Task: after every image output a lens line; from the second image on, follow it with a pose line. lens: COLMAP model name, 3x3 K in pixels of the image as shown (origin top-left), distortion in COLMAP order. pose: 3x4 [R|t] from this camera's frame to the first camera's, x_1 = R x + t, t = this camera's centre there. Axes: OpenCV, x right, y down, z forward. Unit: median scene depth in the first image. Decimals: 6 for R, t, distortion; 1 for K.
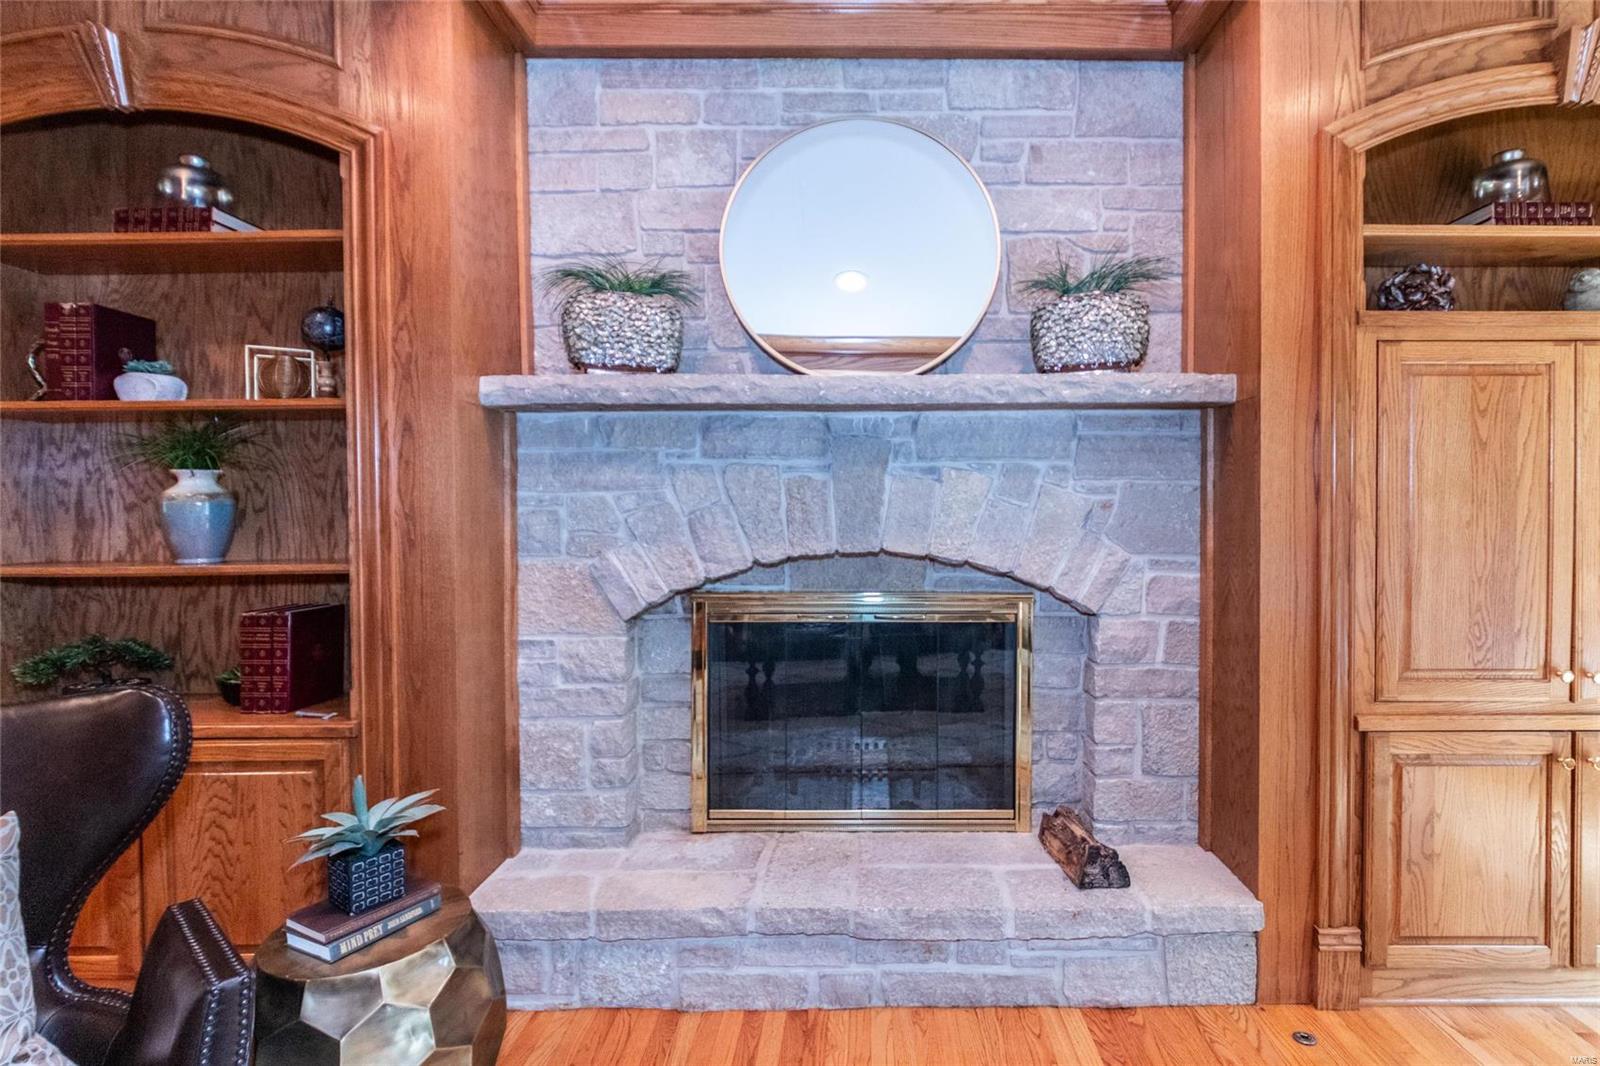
lens RADIAL K [[756.4, 0, 830.4], [0, 756.4, 514.2], [0, 0, 1]] dist [-0.004148, 0.000398]
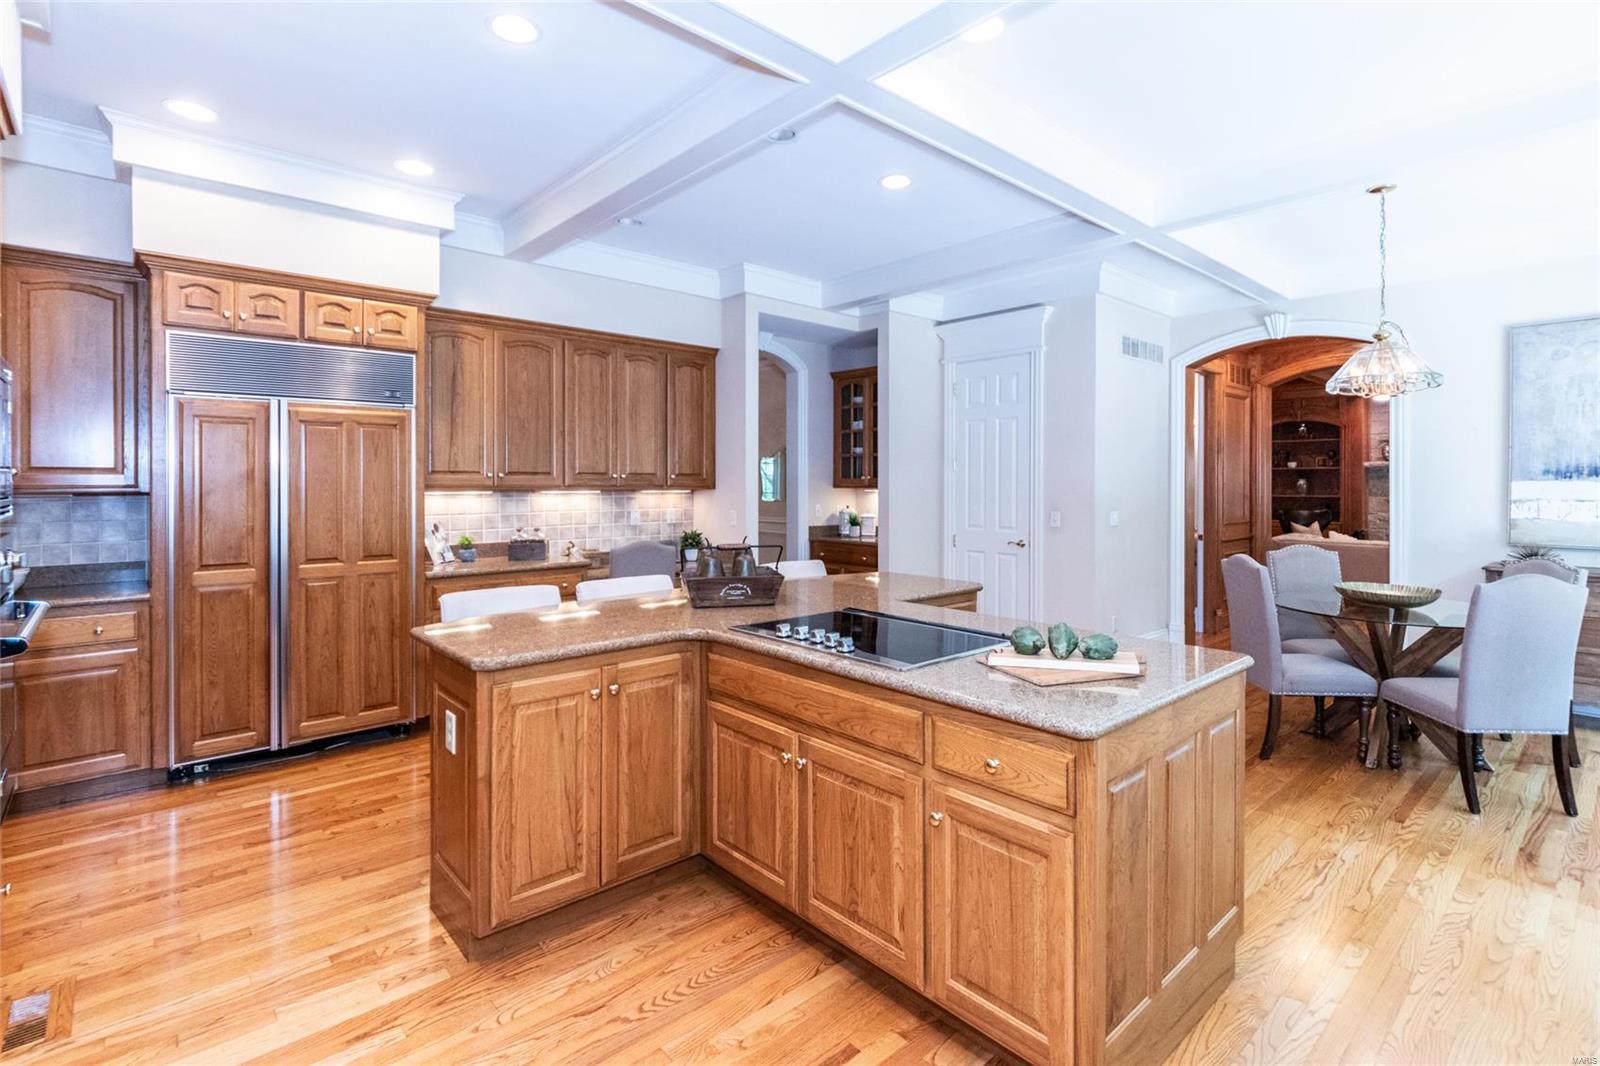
lens RADIAL K [[756.4, 0, 783.9], [0, 756.4, 486.8], [0, 0, 1]] dist [-0.004148, 0.000398]
pose [[0.669801, 0.014400, -0.742401, 0.793594], [-0.018865, 0.999819, 0.002374, 0.063643], [0.742301, 0.012415, 0.669951, -5.888973]]
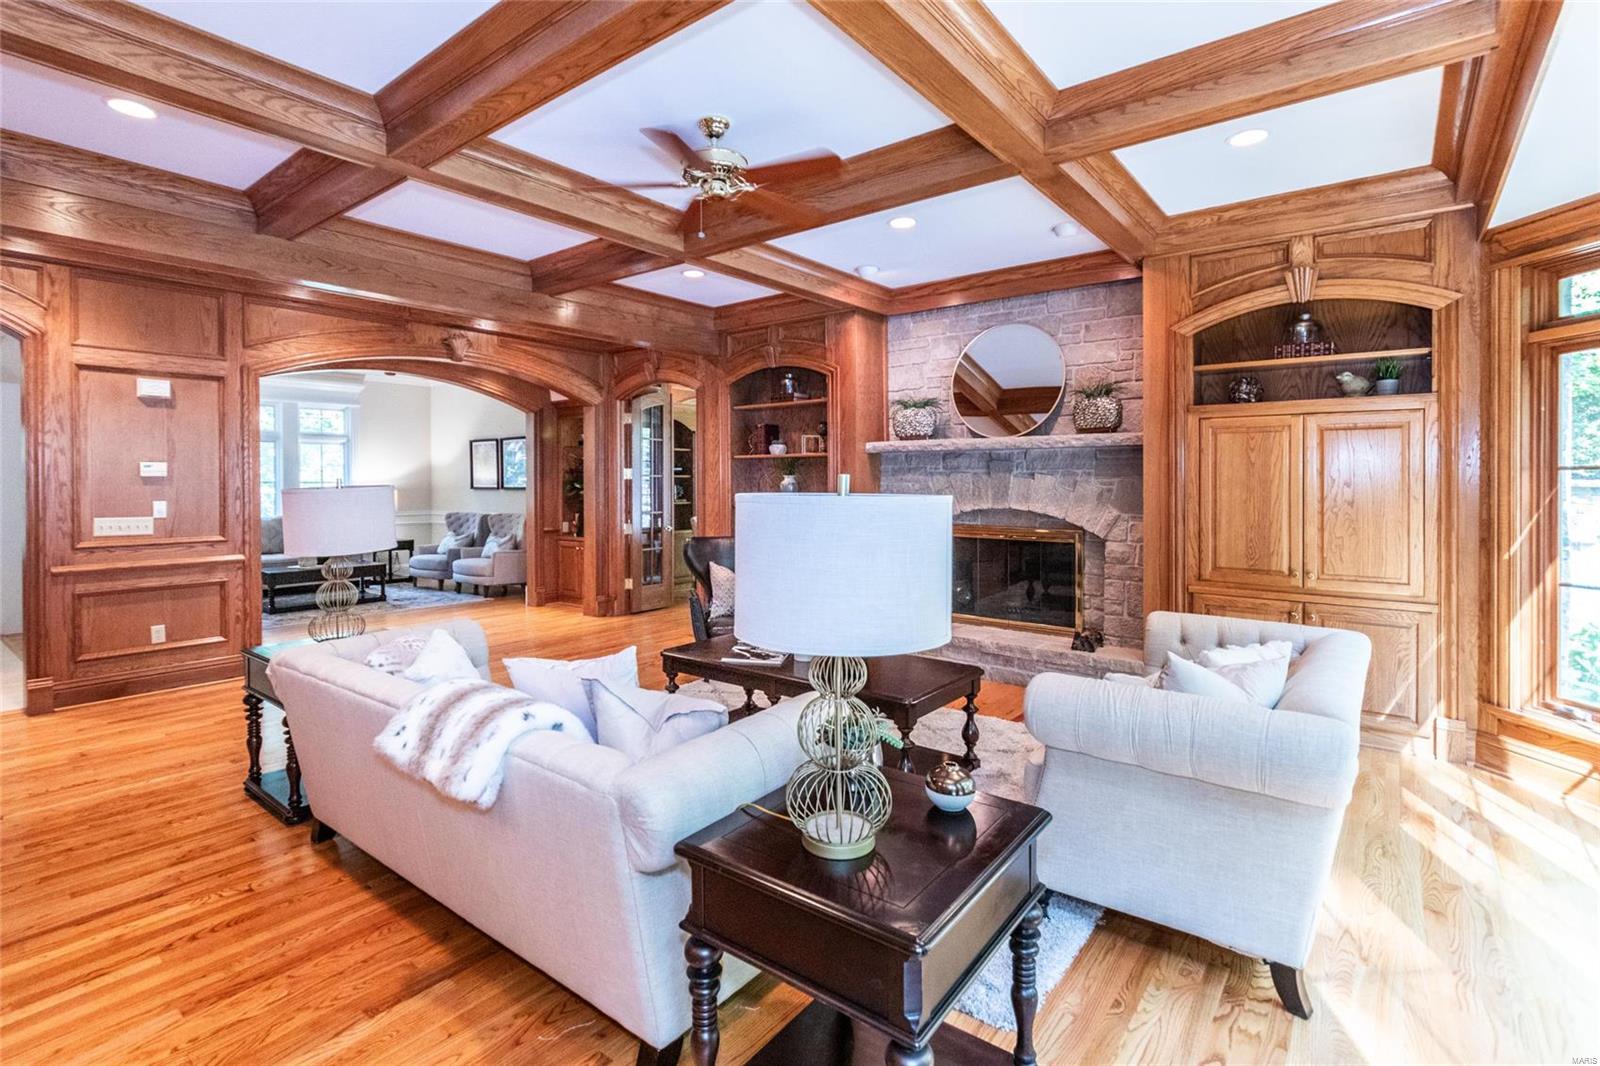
lens RADIAL K [[756.4, 0, 833.3], [0, 756.4, 483.9], [0, 0, 1]] dist [-0.004148, 0.000398]
pose [[0.807680, 0.008097, -0.589565, 1.146005], [-0.012733, 0.999912, -0.003710, -0.013479], [0.589483, 0.010503, 0.807712, -1.413038]]
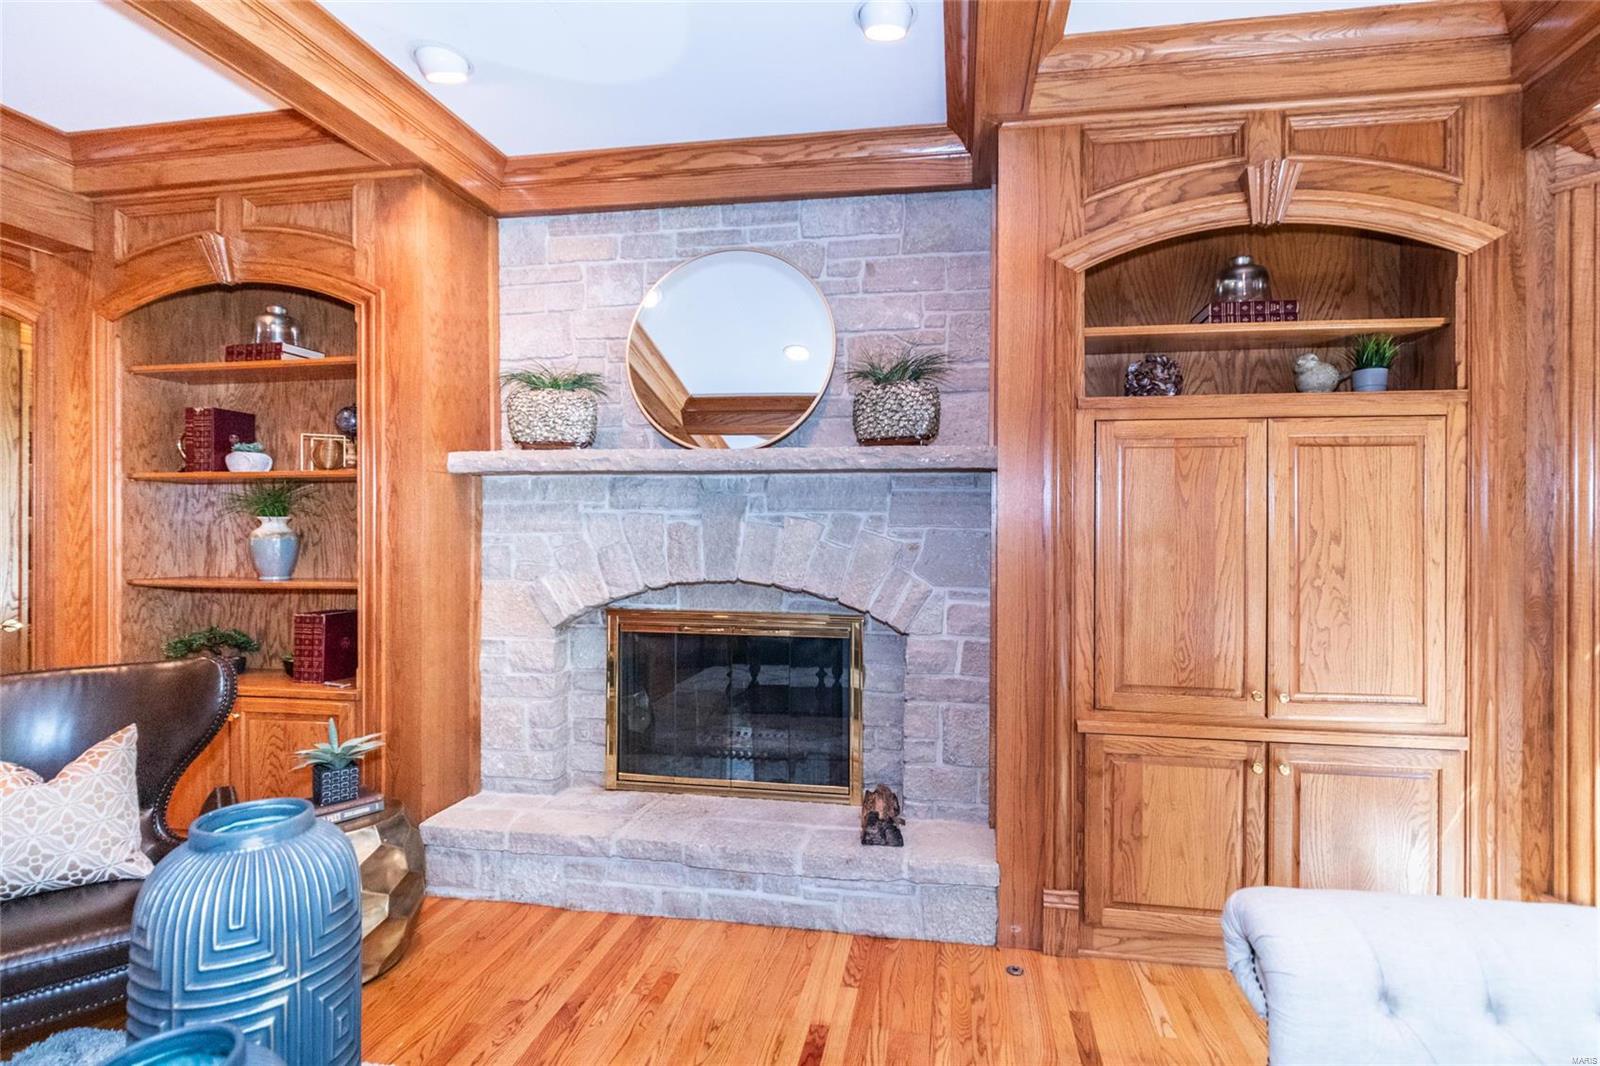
lens RADIAL K [[756.4, 0, 844.7], [0, 756.4, 525.3], [0, 0, 1]] dist [-0.004148, 0.000398]
pose [[0.988266, 0.008421, -0.152509, 0.498872], [-0.010720, 0.999841, -0.014257, -0.033009], [0.152365, 0.015724, 0.988199, -0.296631]]
